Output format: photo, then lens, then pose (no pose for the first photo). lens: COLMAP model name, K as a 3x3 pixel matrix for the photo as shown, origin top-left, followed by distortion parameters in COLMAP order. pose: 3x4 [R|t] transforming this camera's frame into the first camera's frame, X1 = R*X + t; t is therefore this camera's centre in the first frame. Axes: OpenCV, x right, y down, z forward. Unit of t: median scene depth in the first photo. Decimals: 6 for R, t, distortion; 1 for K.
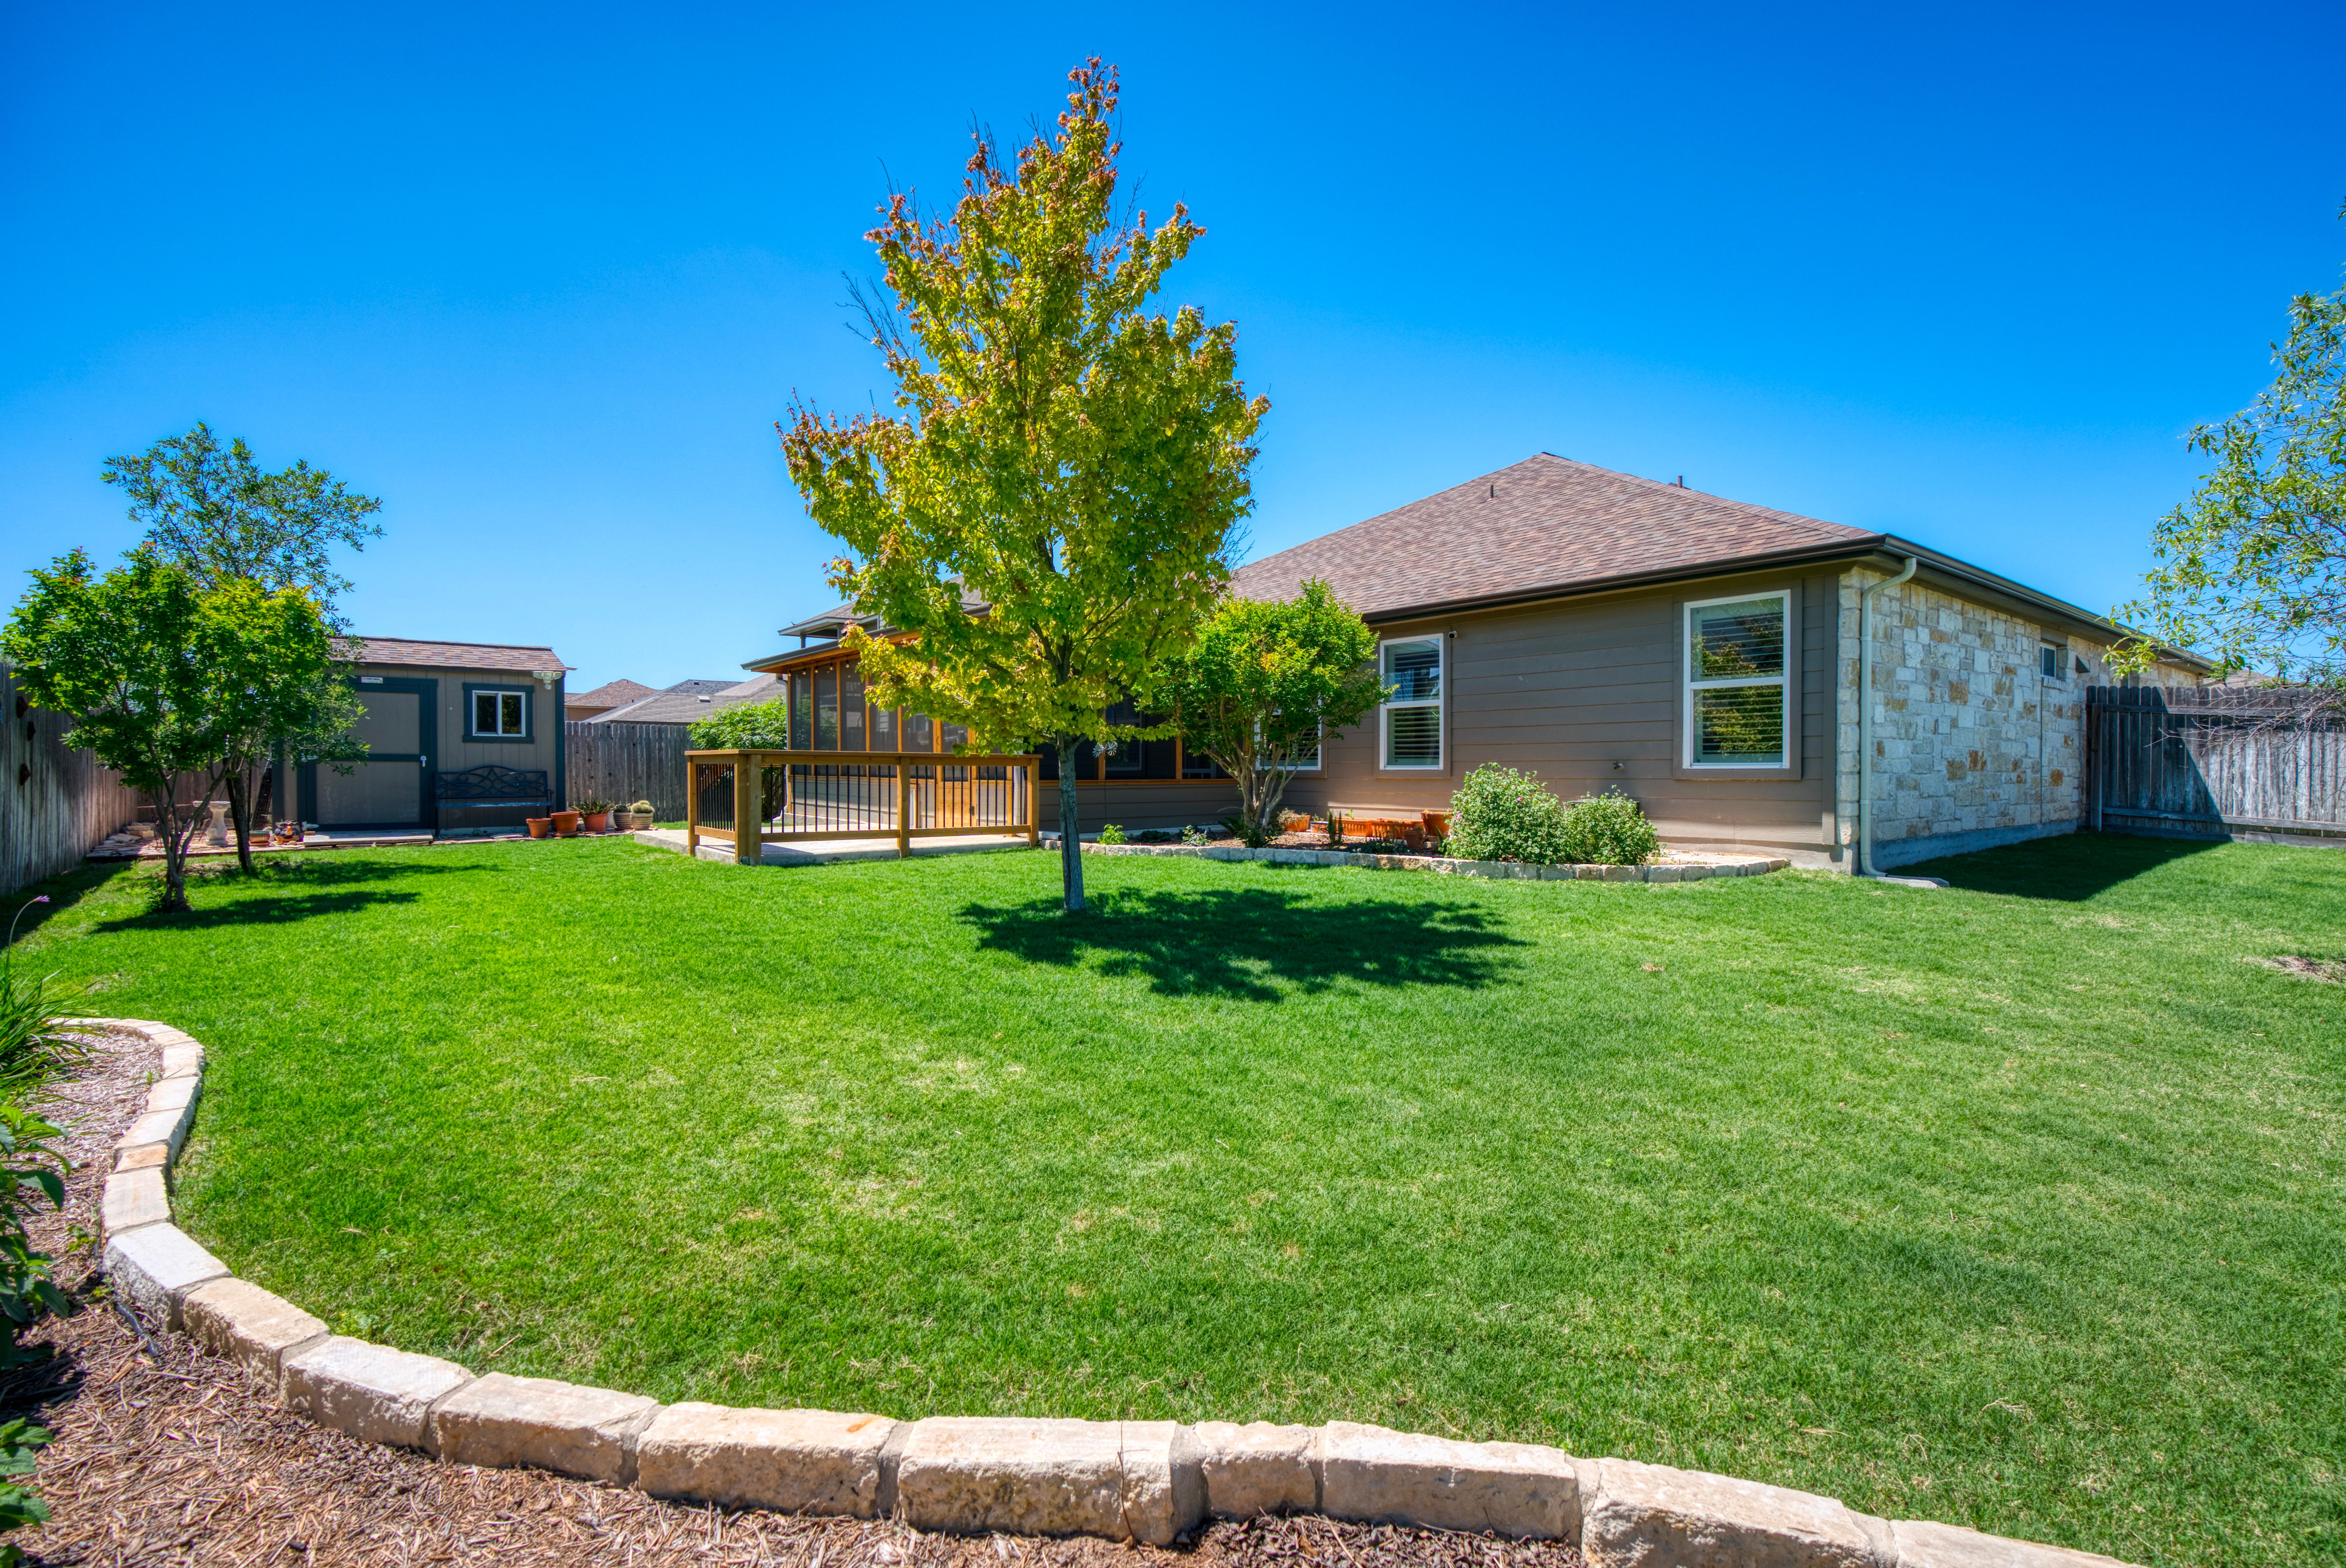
lens RADIAL K [[1076.7, 0, 1164.9], [0, 1076.7, 776.5], [0, 0, 1]] dist [-0.004397, 0.000056]
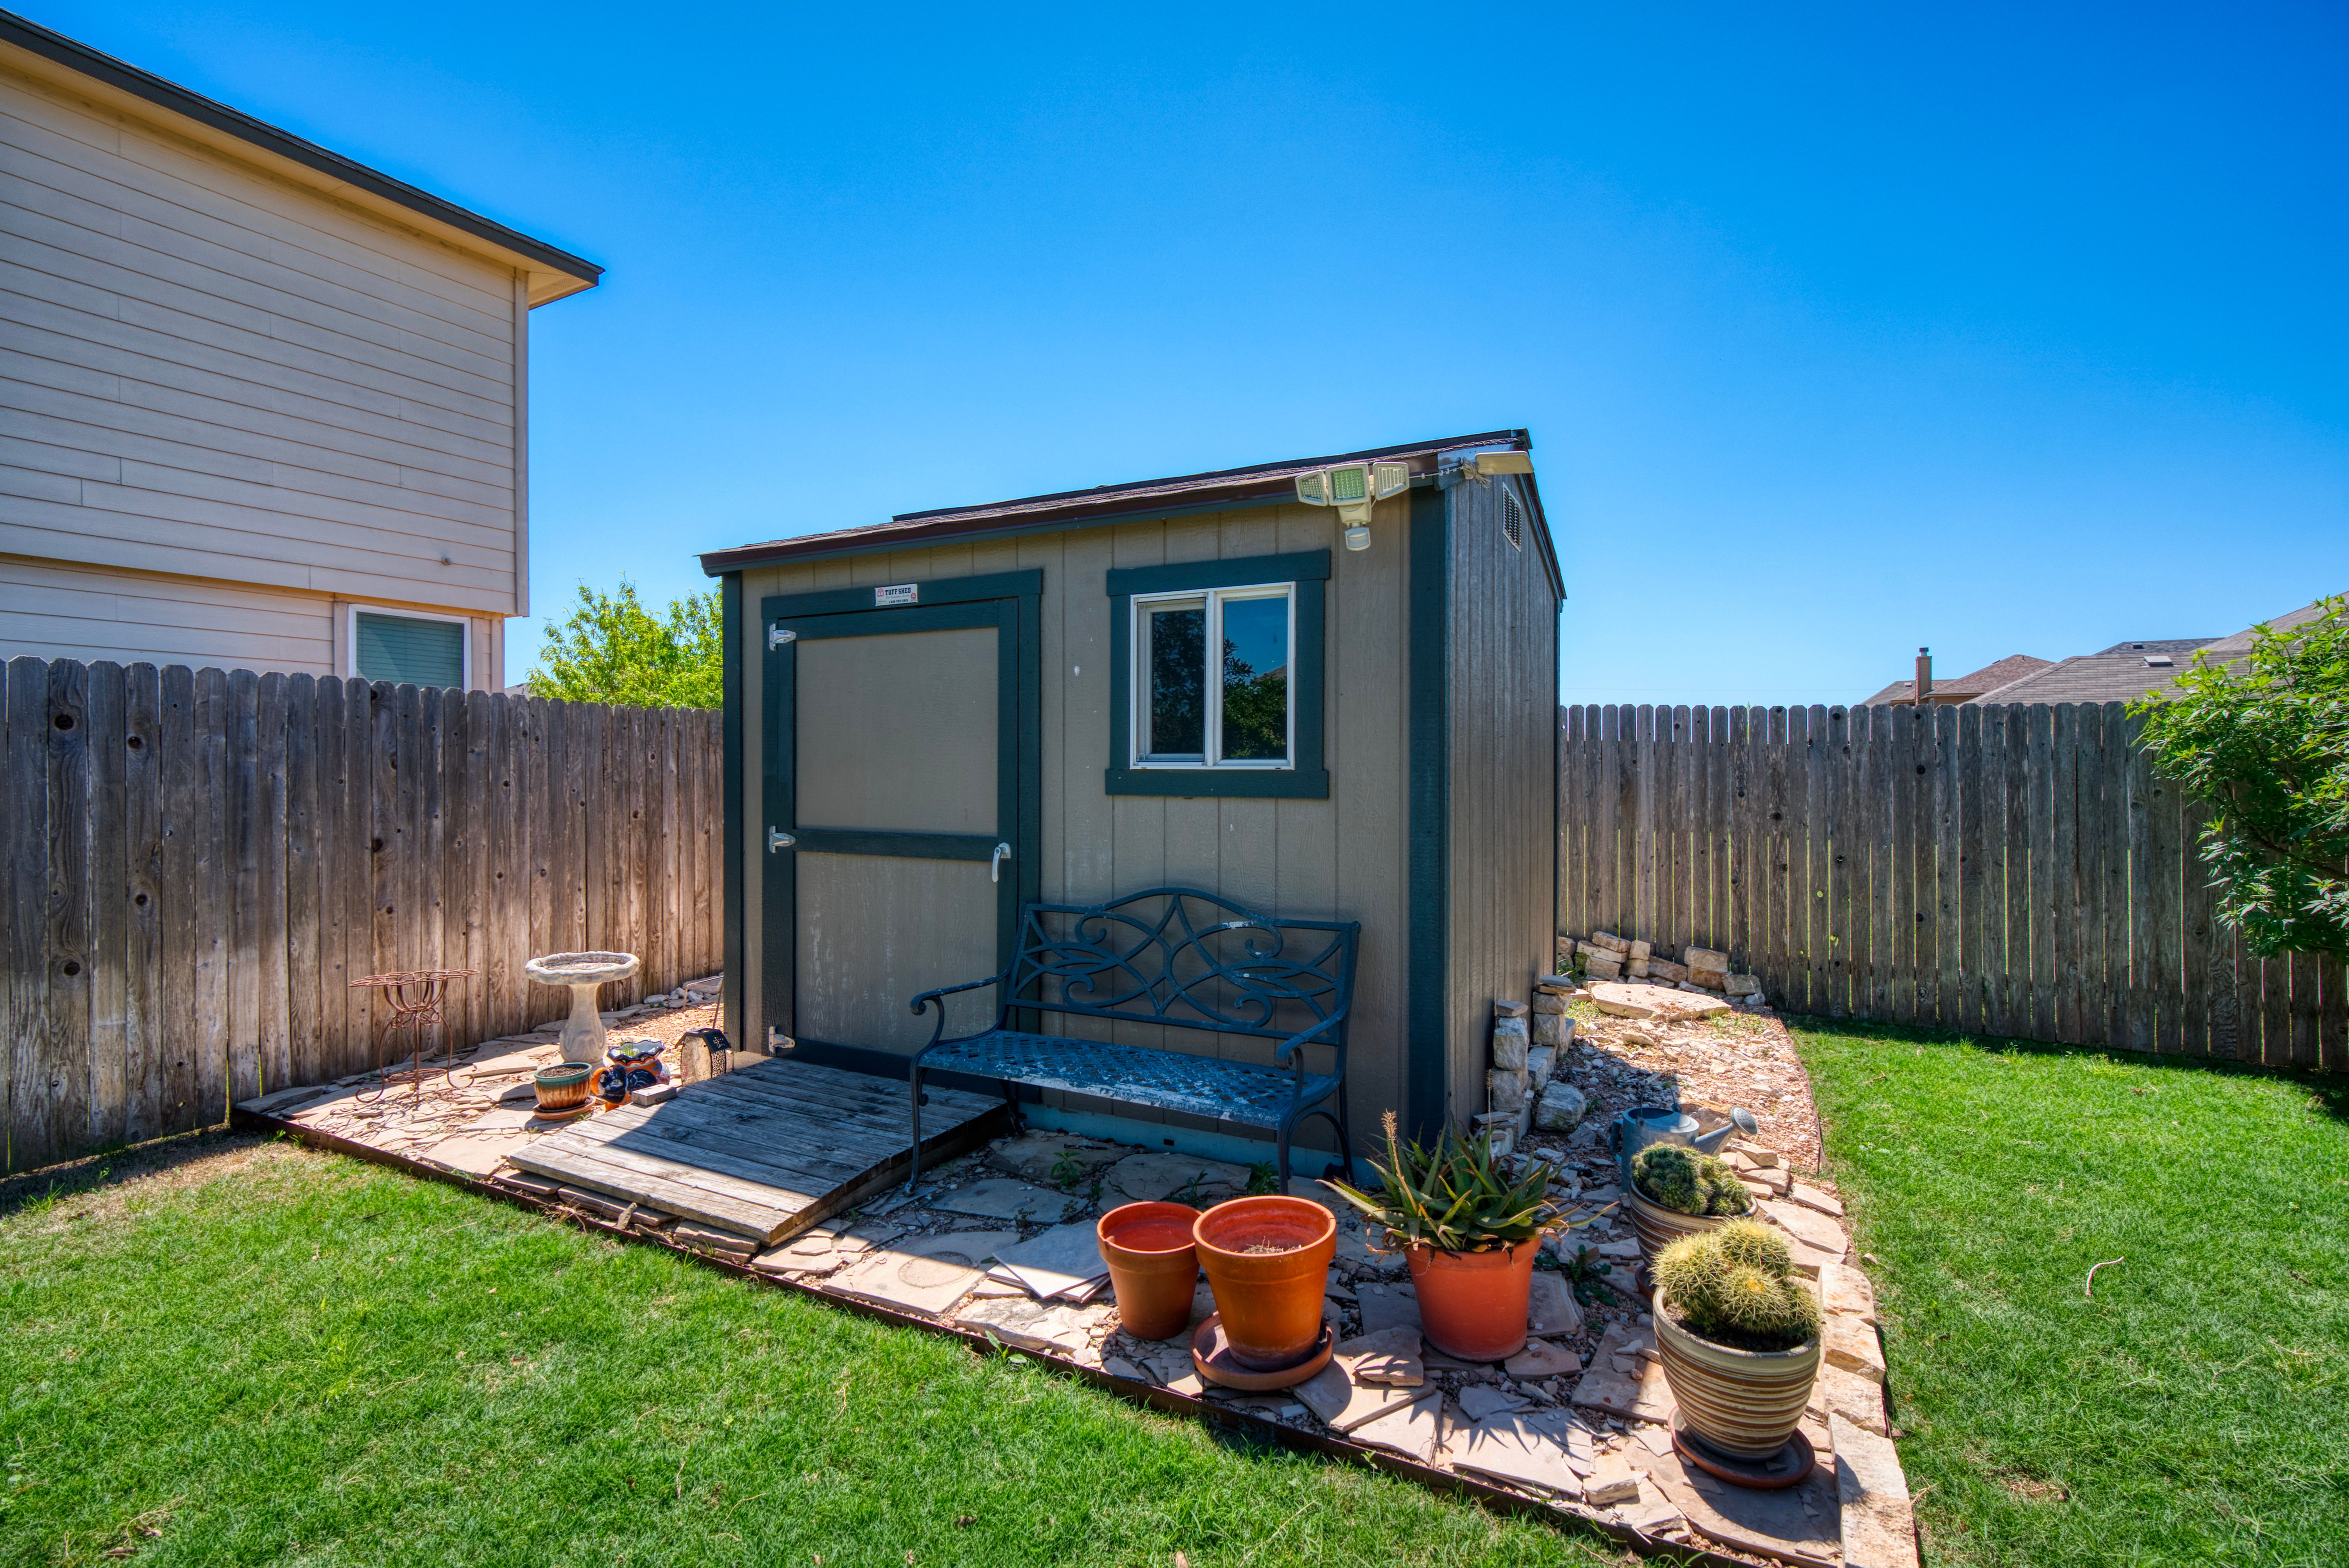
lens RADIAL K [[1078.0, 0, 1168.1], [0, 1078.0, 768.0], [0, 0, 1]] dist [-0.004397, 0.000056]
pose [[0.426230, 0.005136, -0.904600, -0.404428], [-0.008806, 0.999960, 0.001528, -0.039153], [0.904572, 0.007315, 0.426258, 0.895973]]
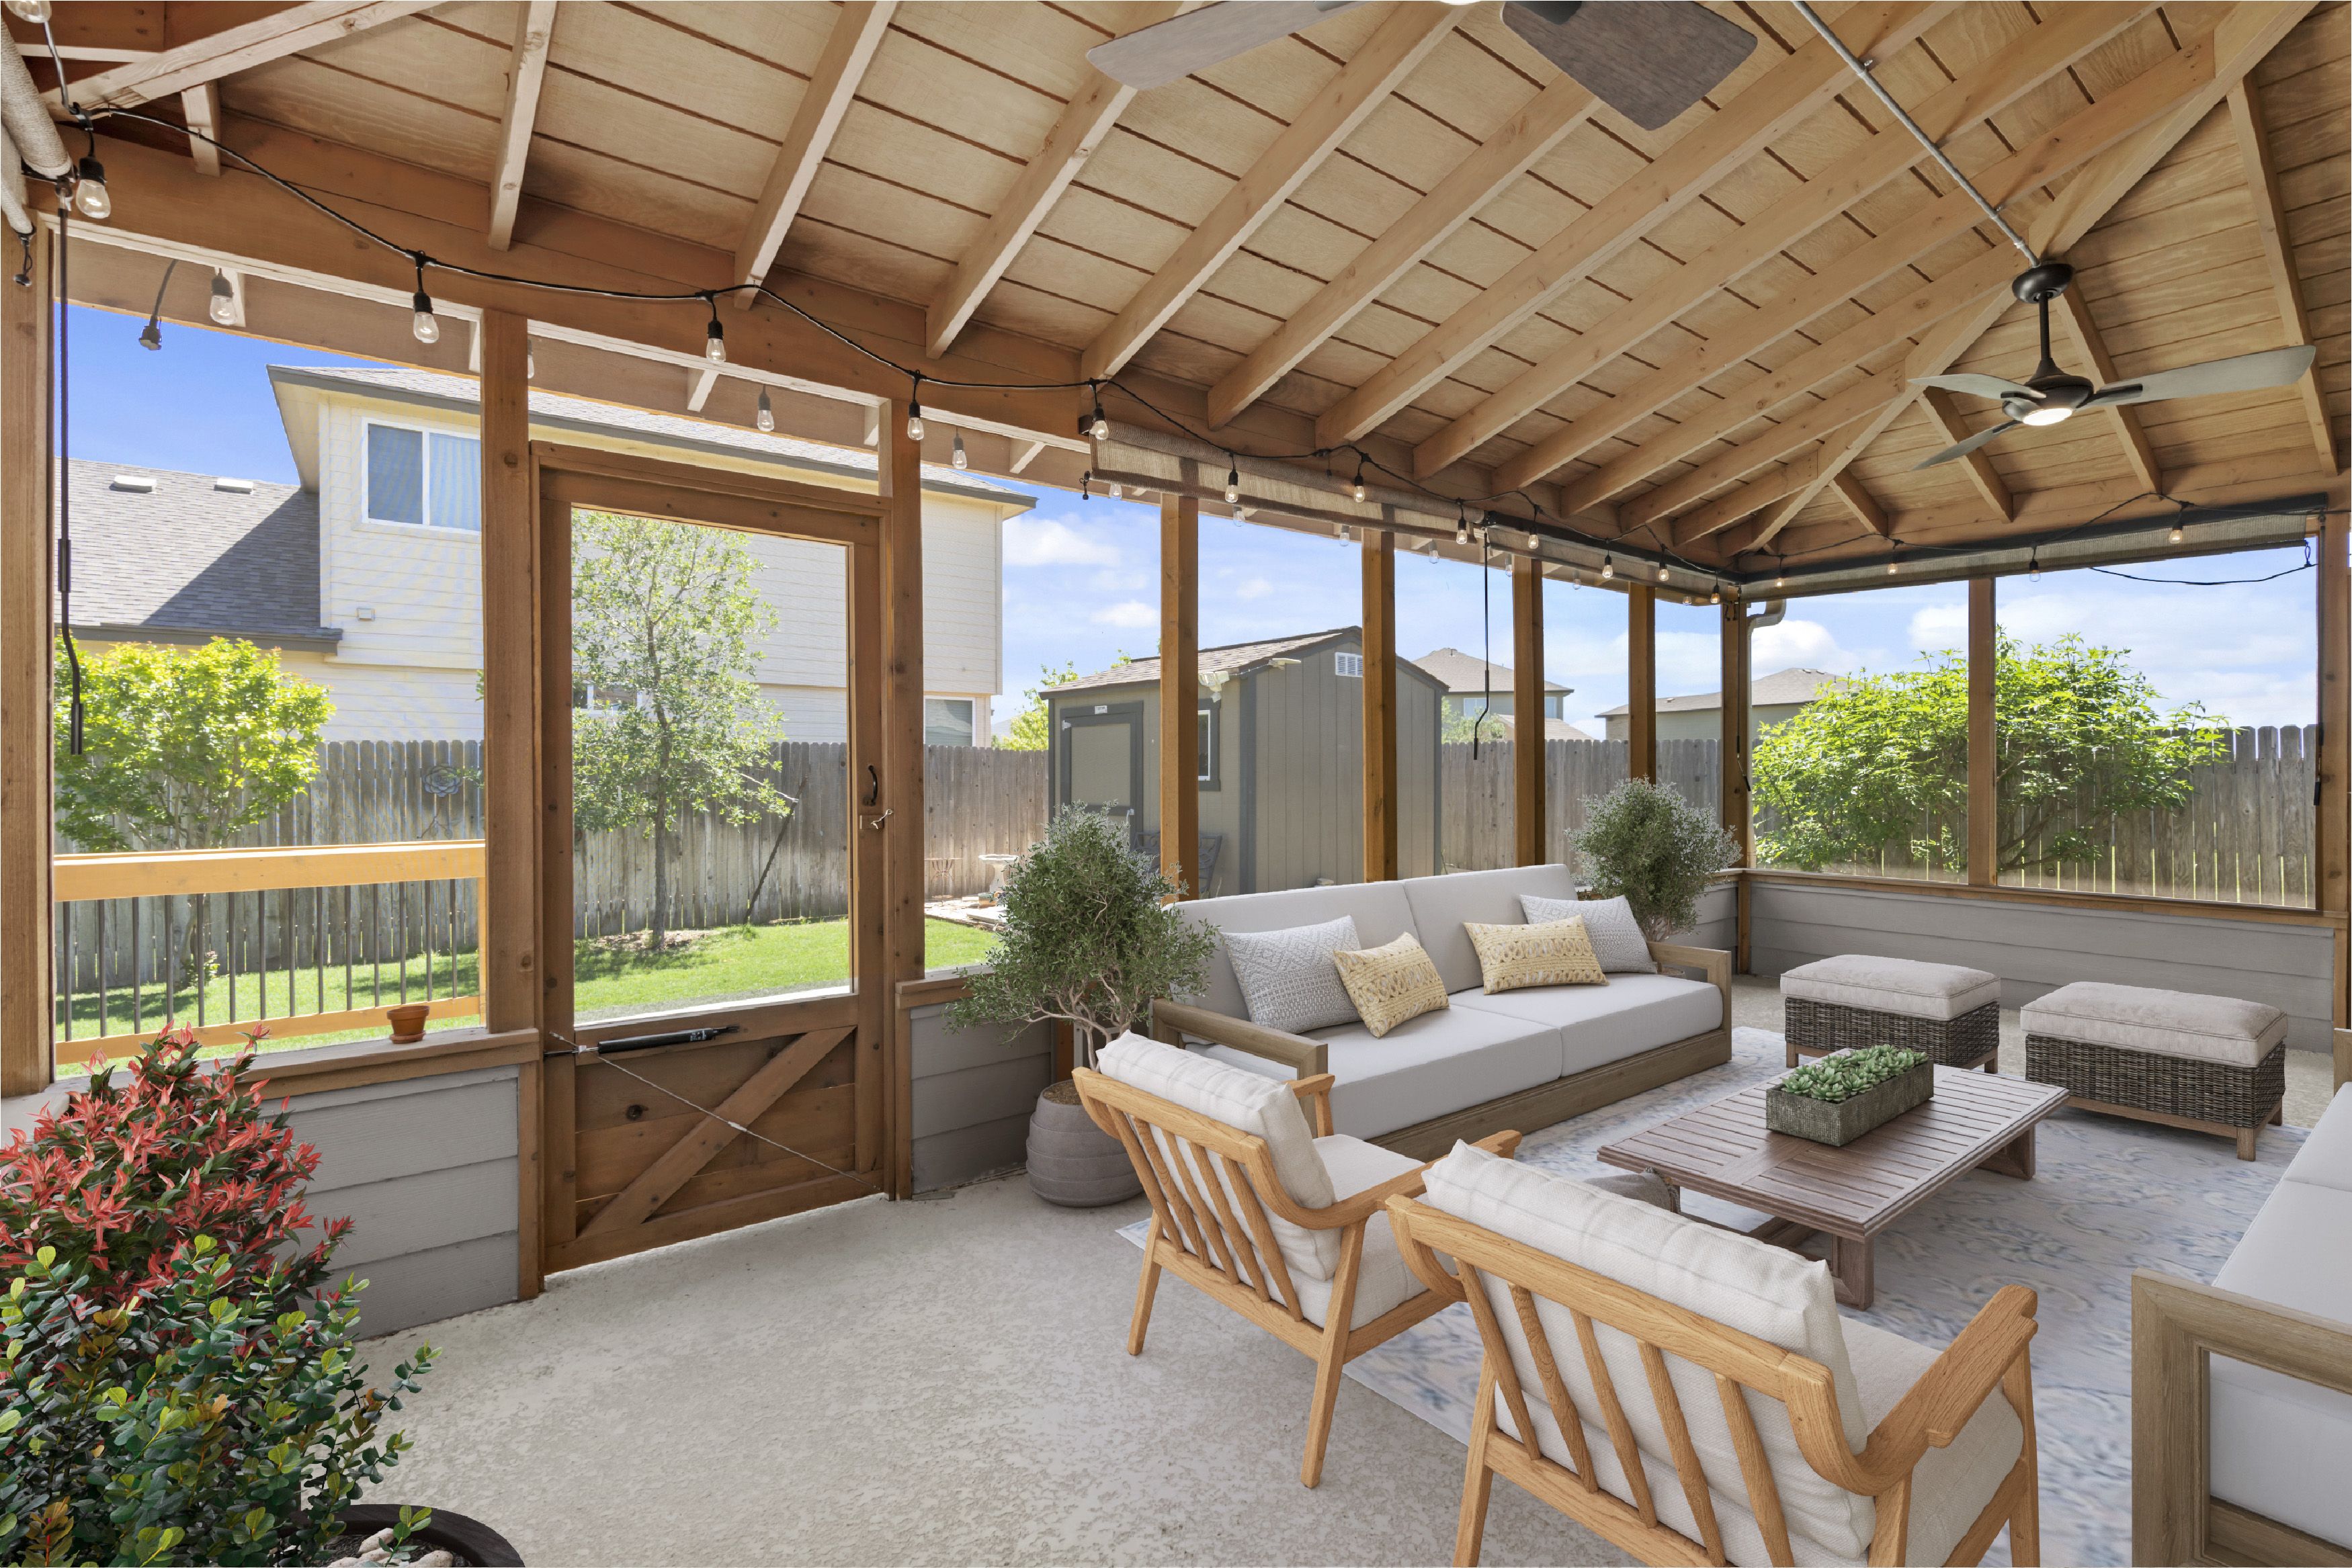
lens RADIAL K [[1079.4, 0, 1178.8], [0, 1079.4, 770.2], [0, 0, 1]] dist [-0.004397, 0.000056]
pose [[0.023189, -0.000681, -0.999731, 0.036939], [-0.005087, 0.999987, -0.000799, -0.043864], [0.999718, 0.005104, 0.023185, 0.990435]]
